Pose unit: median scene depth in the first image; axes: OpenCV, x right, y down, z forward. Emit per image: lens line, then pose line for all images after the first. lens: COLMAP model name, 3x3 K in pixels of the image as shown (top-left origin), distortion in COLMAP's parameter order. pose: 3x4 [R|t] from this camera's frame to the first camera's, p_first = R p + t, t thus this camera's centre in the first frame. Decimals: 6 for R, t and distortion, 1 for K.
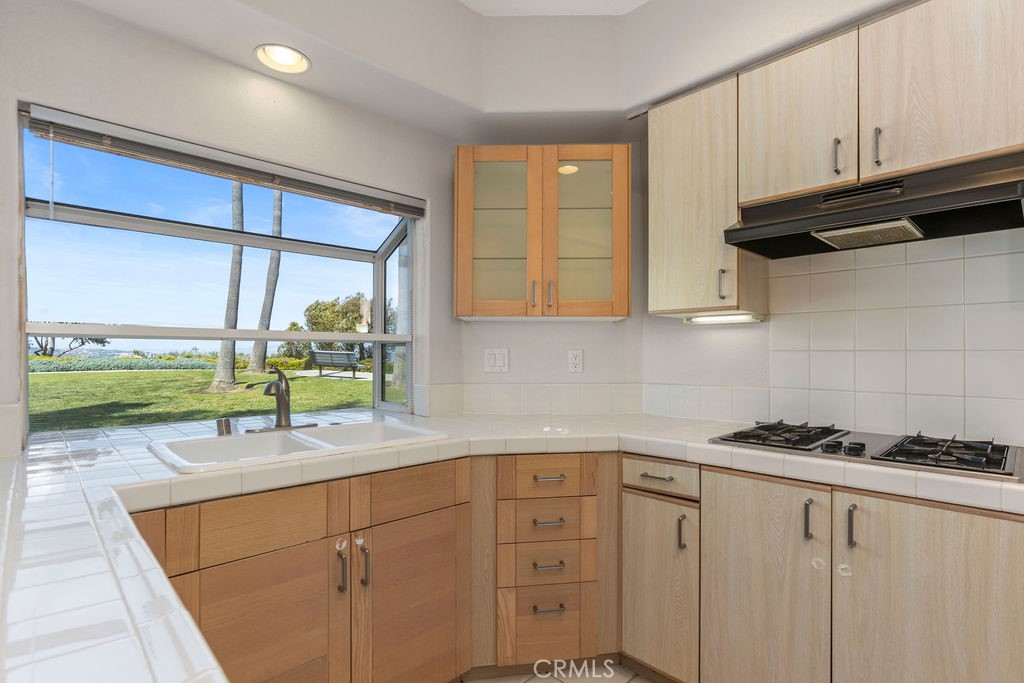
lens RADIAL K [[509.5, 0, 515.3], [0, 509.5, 348.3], [0, 0, 1]] dist [0.012561, -0.000434]
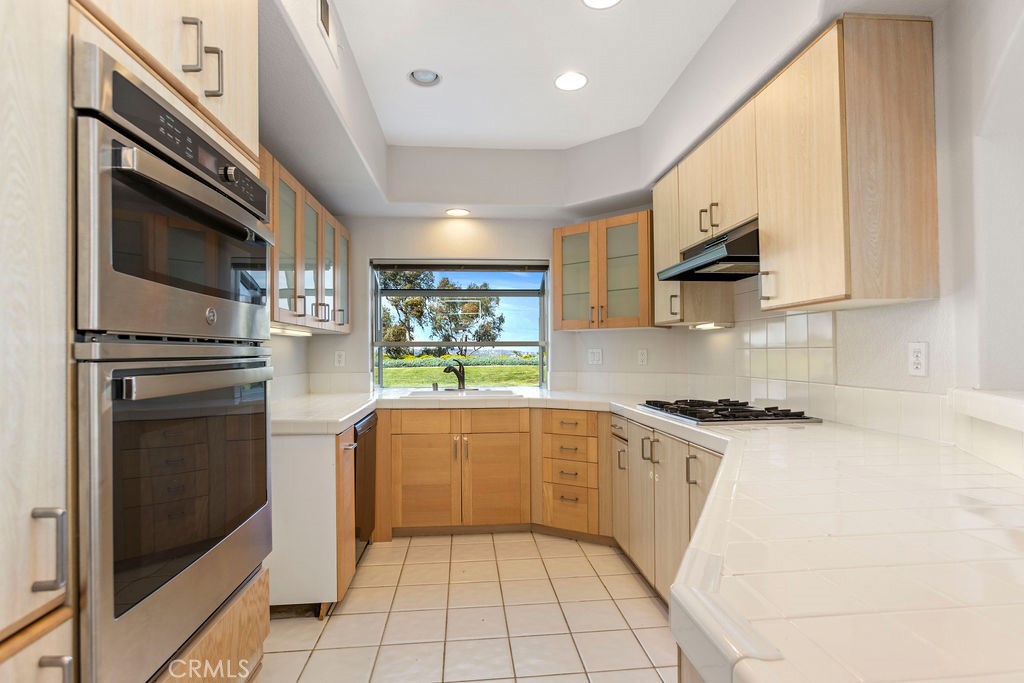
lens RADIAL K [[509.5, 0, 513.5], [0, 509.5, 339.8], [0, 0, 1]] dist [0.012561, -0.000434]
pose [[0.780116, -0.022884, -0.625216, 1.000484], [0.013993, 0.999719, -0.019132, -0.000841], [0.625478, 0.006177, 0.780217, -0.470662]]
